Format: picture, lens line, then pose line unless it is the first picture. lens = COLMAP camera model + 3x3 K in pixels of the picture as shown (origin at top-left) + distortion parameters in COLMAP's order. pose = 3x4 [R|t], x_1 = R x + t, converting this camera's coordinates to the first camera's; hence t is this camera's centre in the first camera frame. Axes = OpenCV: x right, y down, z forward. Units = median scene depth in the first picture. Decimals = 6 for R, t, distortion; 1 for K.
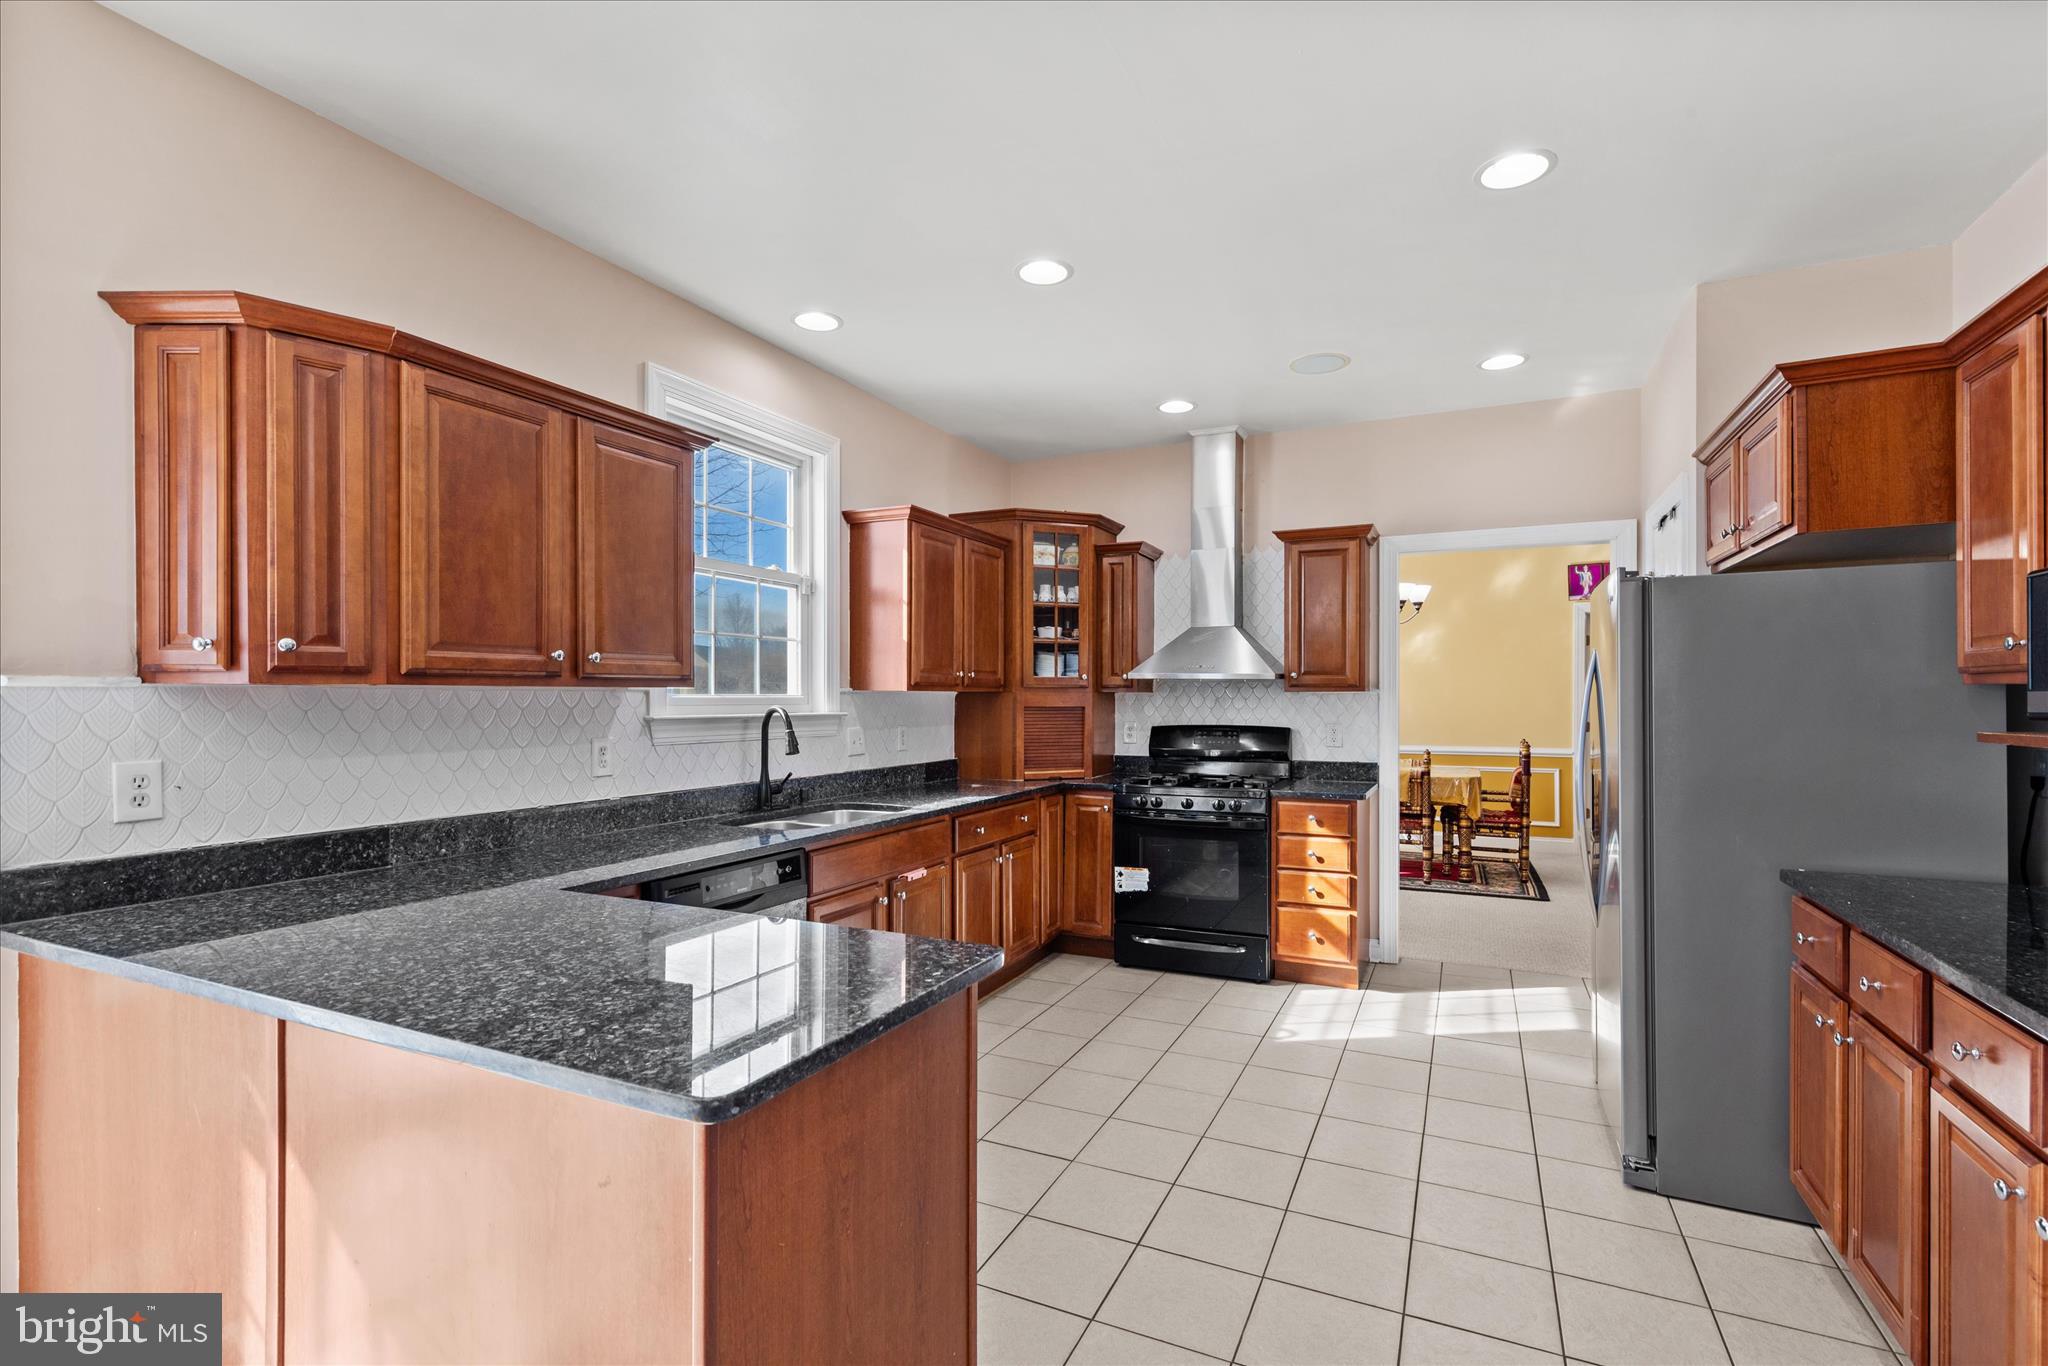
lens RADIAL K [[923.8, 0, 1030.3], [0, 923.8, 691.5], [0, 0, 1]] dist [-0.001805, 0.000268]
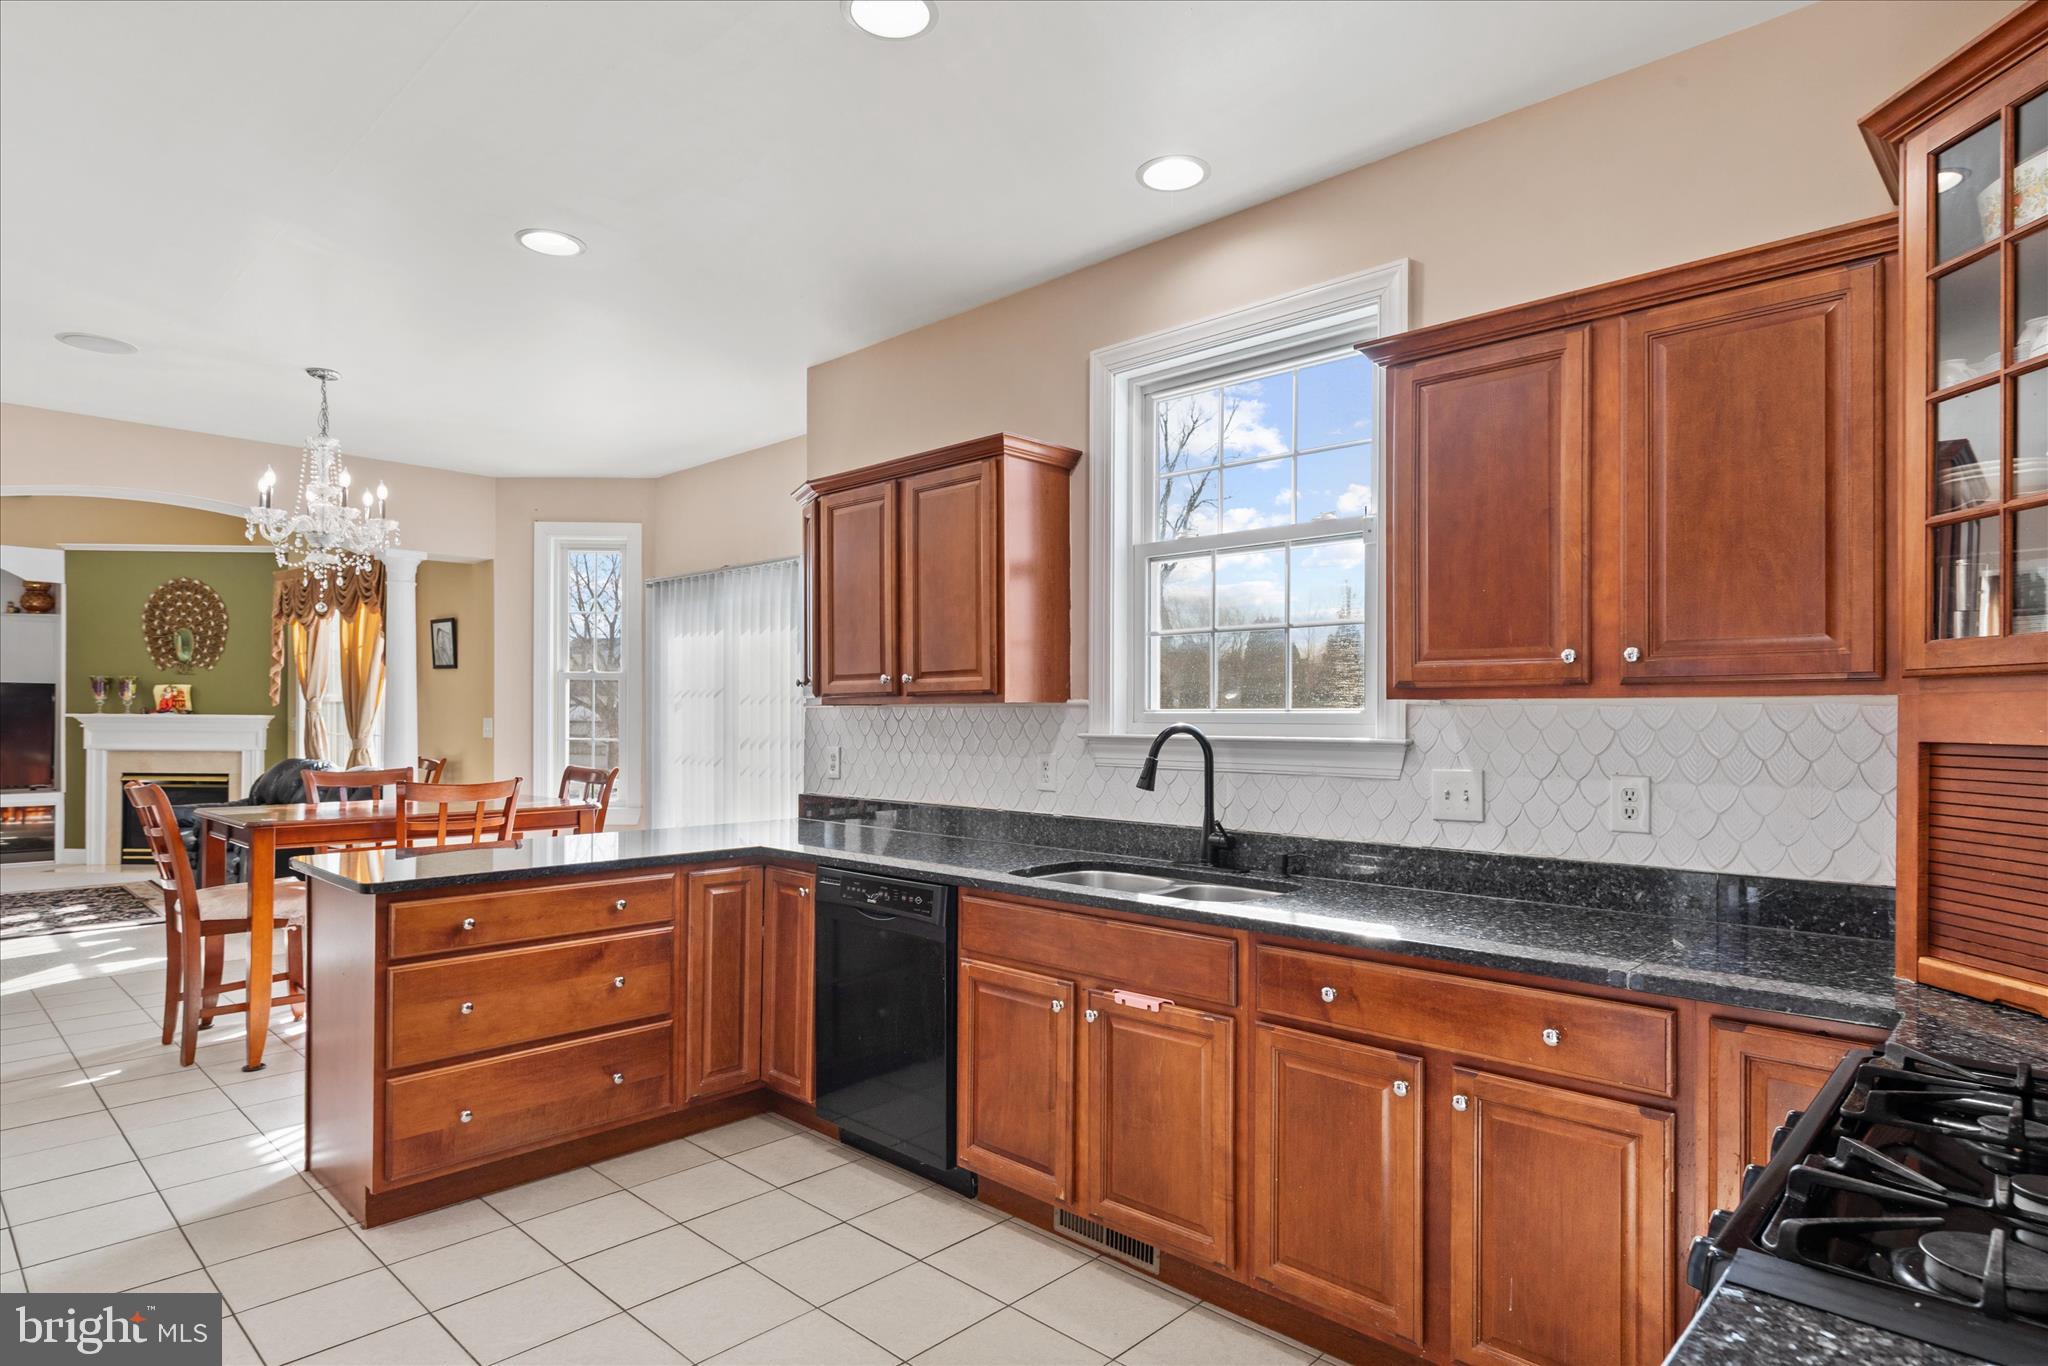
lens RADIAL K [[1106.2, 0, 1035.2], [0, 1106.2, 703.3], [0, 0, 1]] dist [-0.002187, -0.002762]
pose [[-0.304574, -0.009032, -0.952446, 0.593113], [0.005970, 0.999917, -0.011392, 0.008262], [0.952470, -0.009156, -0.304495, 1.153390]]
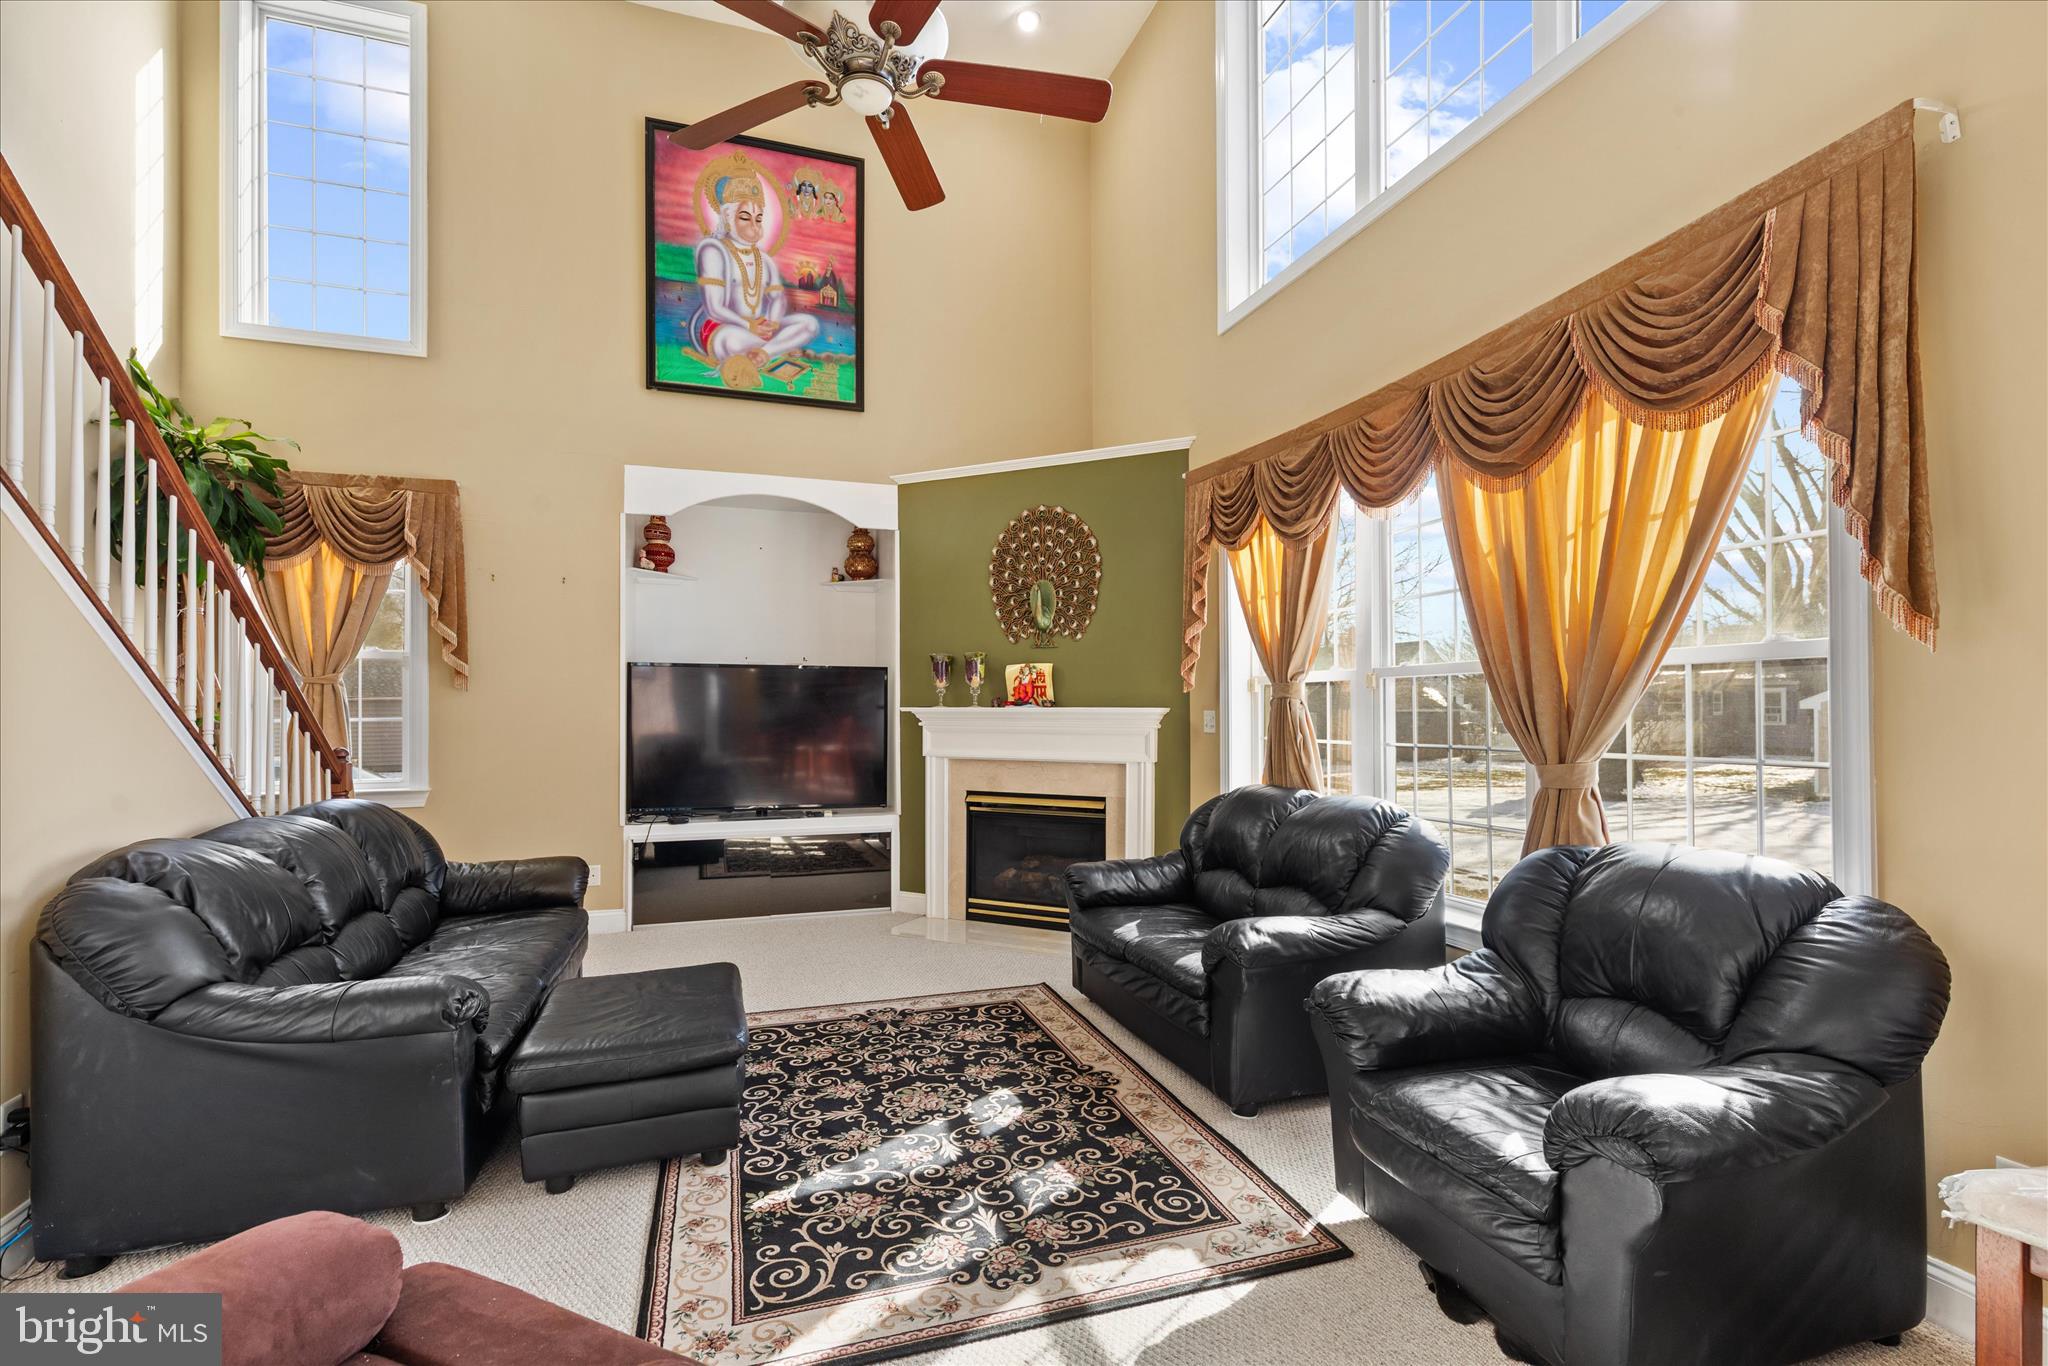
lens RADIAL K [[923.8, 0, 1028.0], [0, 923.8, 682.2], [0, 0, 1]] dist [-0.001805, 0.000268]
pose [[-0.719283, -0.010149, -0.694644, -0.294726], [0.013611, 0.999495, -0.028697, -0.006213], [0.694584, -0.030096, -0.718782, -0.635923]]
